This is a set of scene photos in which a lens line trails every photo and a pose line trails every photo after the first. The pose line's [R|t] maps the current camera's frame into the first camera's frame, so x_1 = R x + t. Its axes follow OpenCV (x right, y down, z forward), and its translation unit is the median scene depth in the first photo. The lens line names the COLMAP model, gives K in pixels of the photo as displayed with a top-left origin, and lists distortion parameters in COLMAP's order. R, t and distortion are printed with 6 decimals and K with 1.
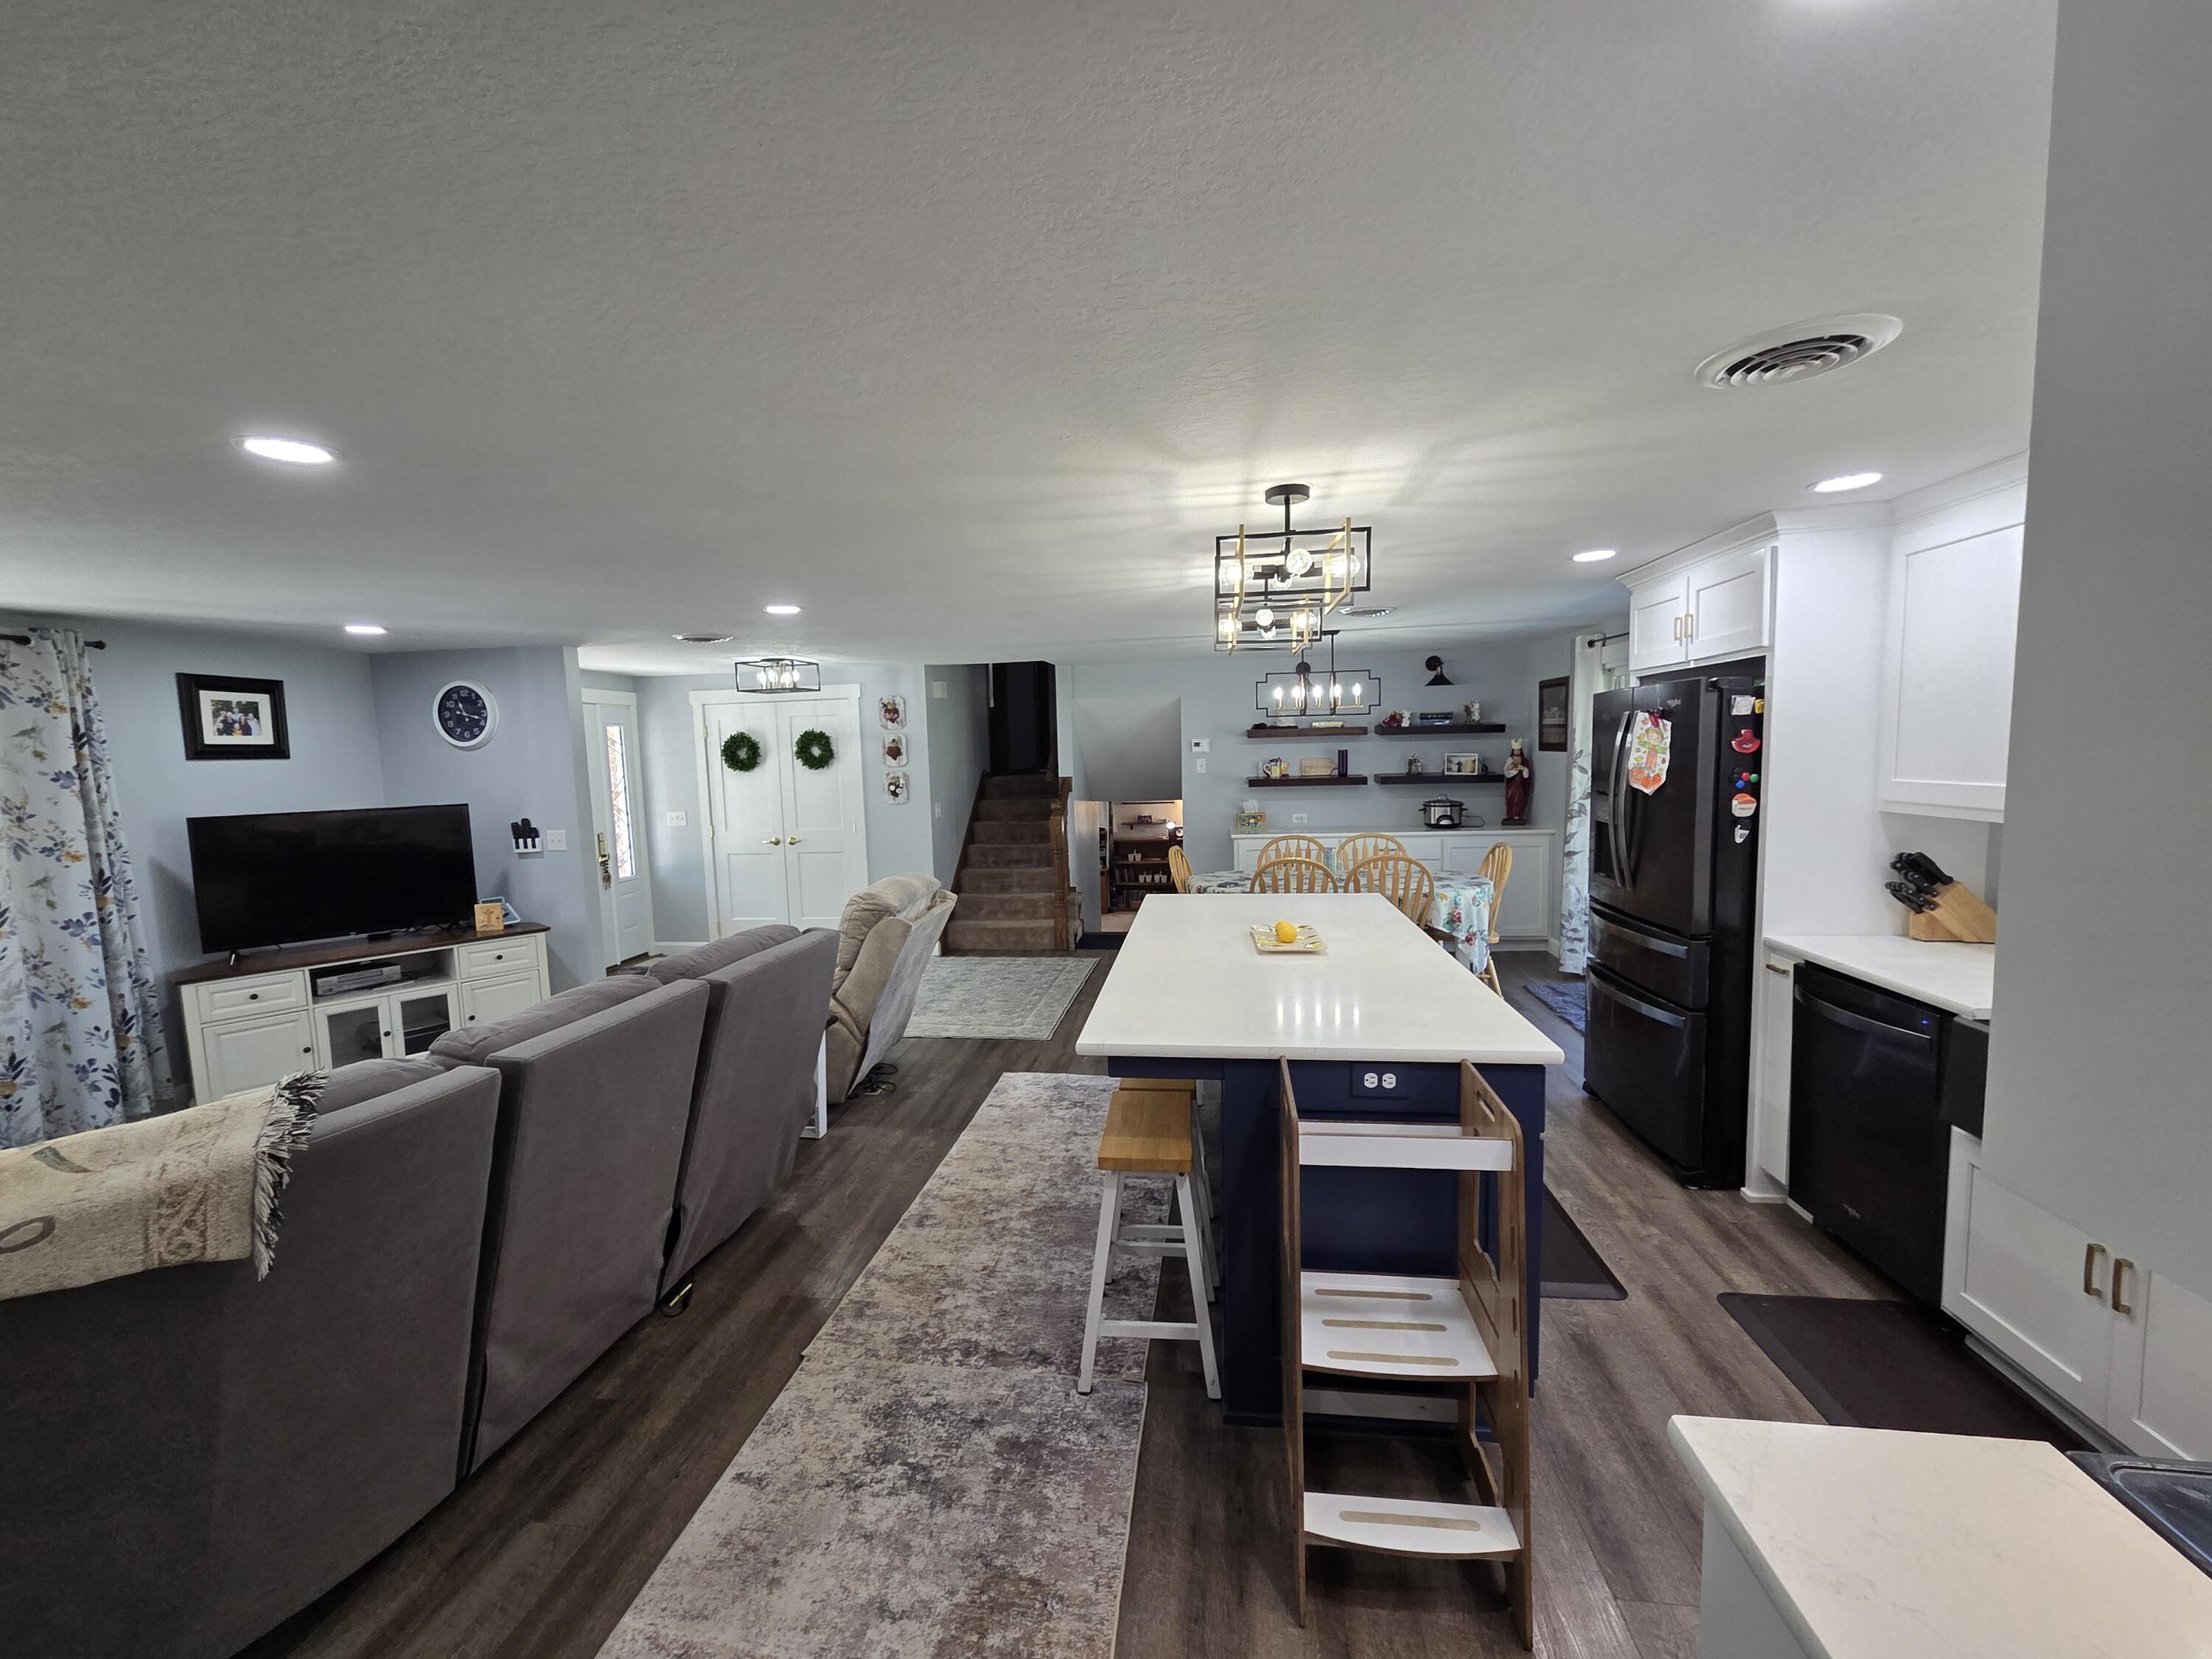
lens RADIAL K [[911.4, 0, 1097.4], [0, 911.4, 835.4], [0, 0, 1]] dist [-0.003317, 0.000064]
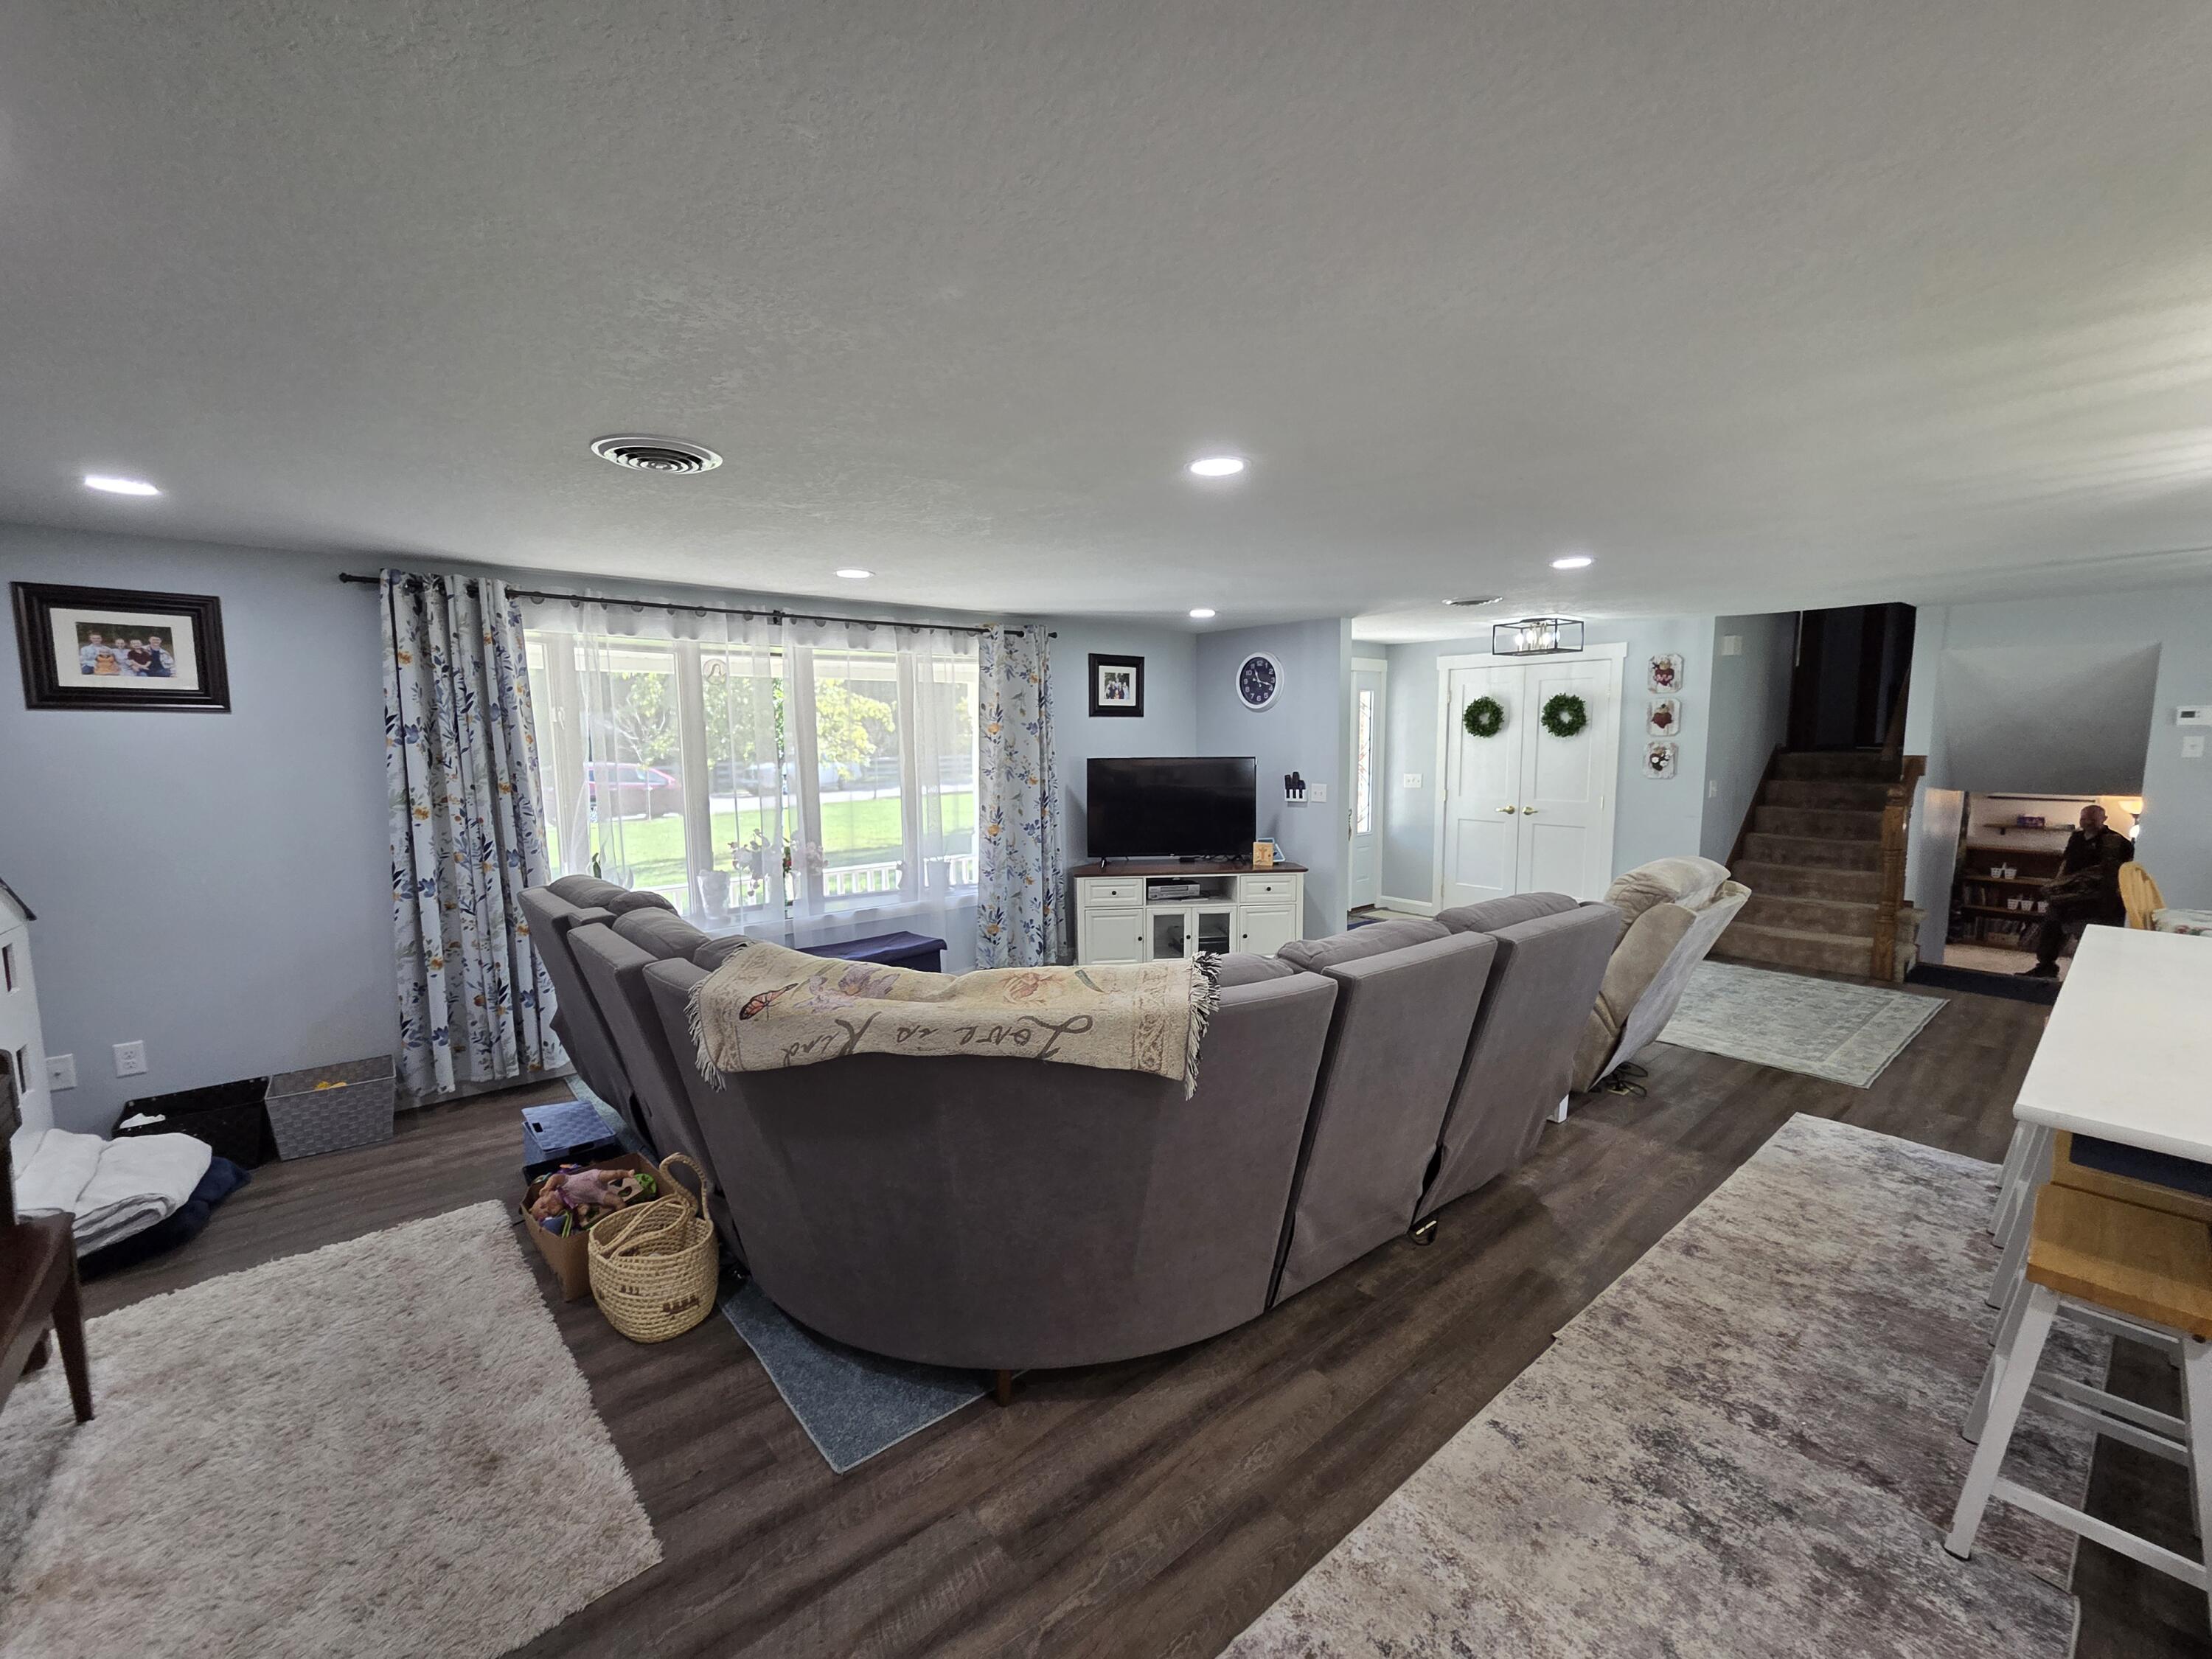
lens RADIAL K [[914.9, 0, 1104.2], [0, 914.9, 835.6], [0, 0, 1]] dist [-0.006047, 0.004408]
pose [[0.744636, 0.096916, -0.660397, -0.055447], [-0.074522, 0.995288, 0.062035, 0.010258], [0.663297, 0.003021, 0.748350, -0.028252]]
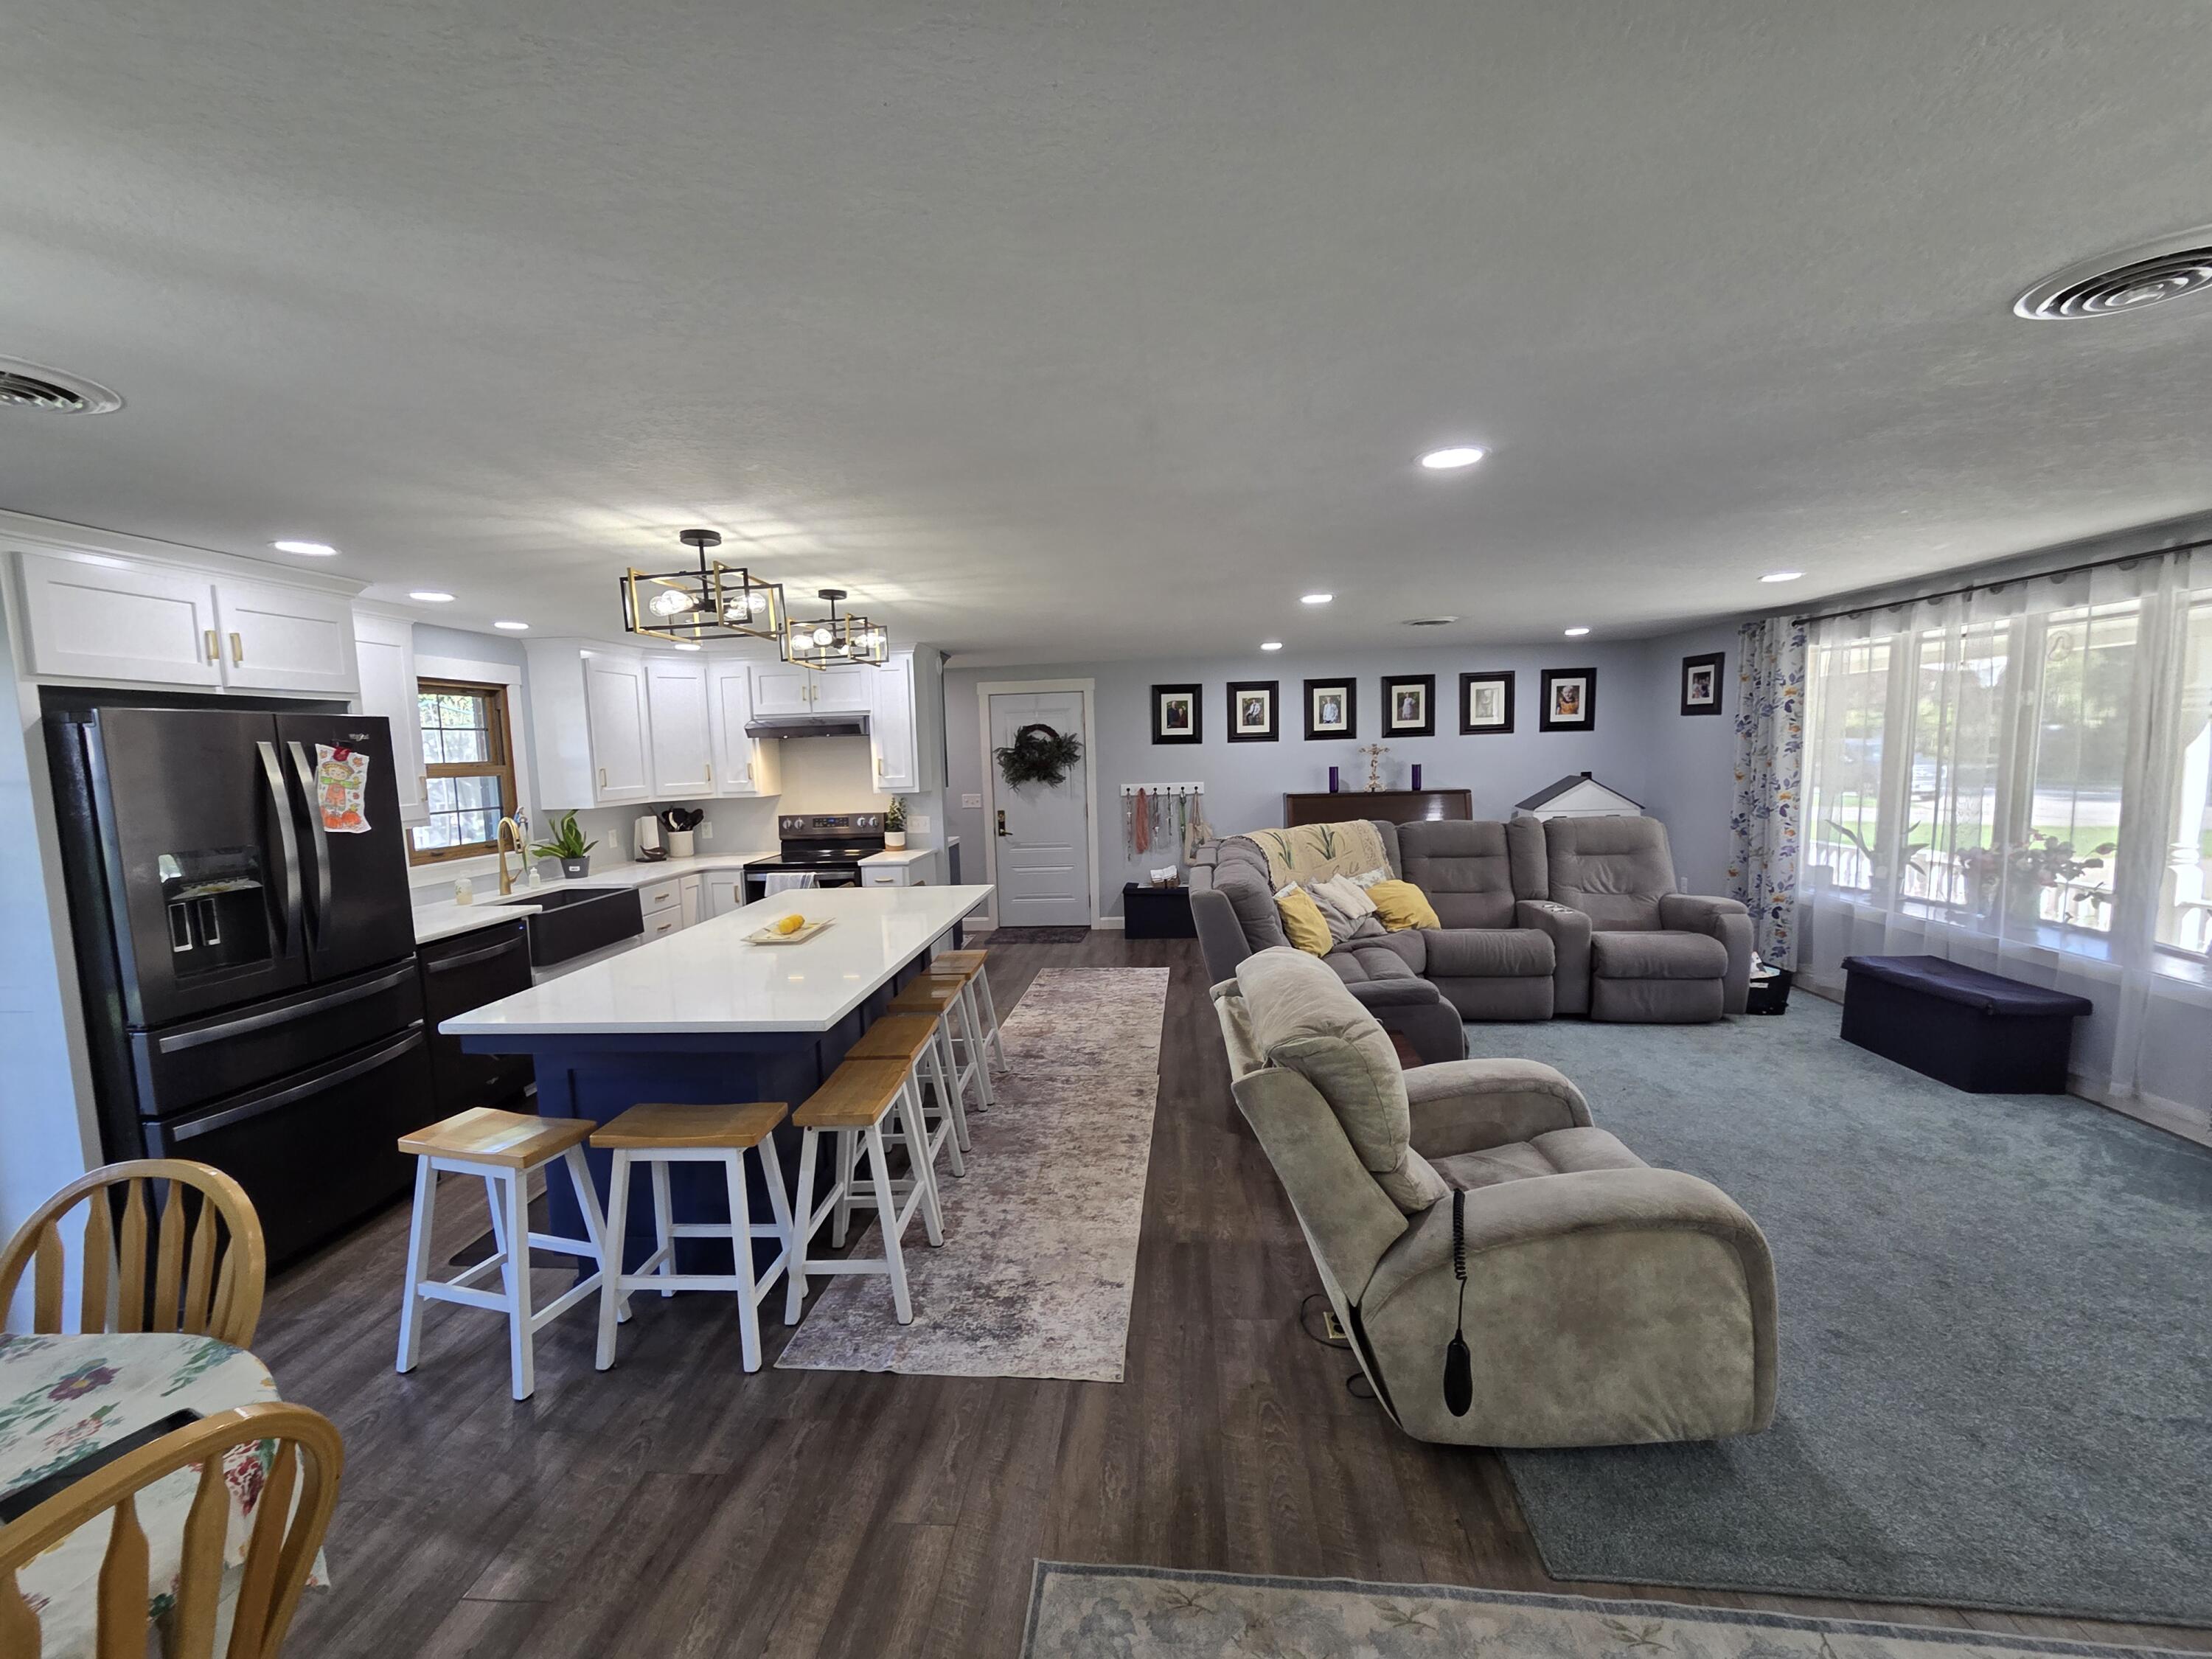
lens RADIAL K [[916.8, 0, 1084.2], [0, 916.8, 843.0], [0, 0, 1]] dist [-0.010996, 0.005836]
pose [[-0.997813, 0.062910, -0.020282, -0.103230], [0.057731, 0.978887, 0.196080, -0.146910], [0.032189, 0.194480, -0.980378, 1.637691]]
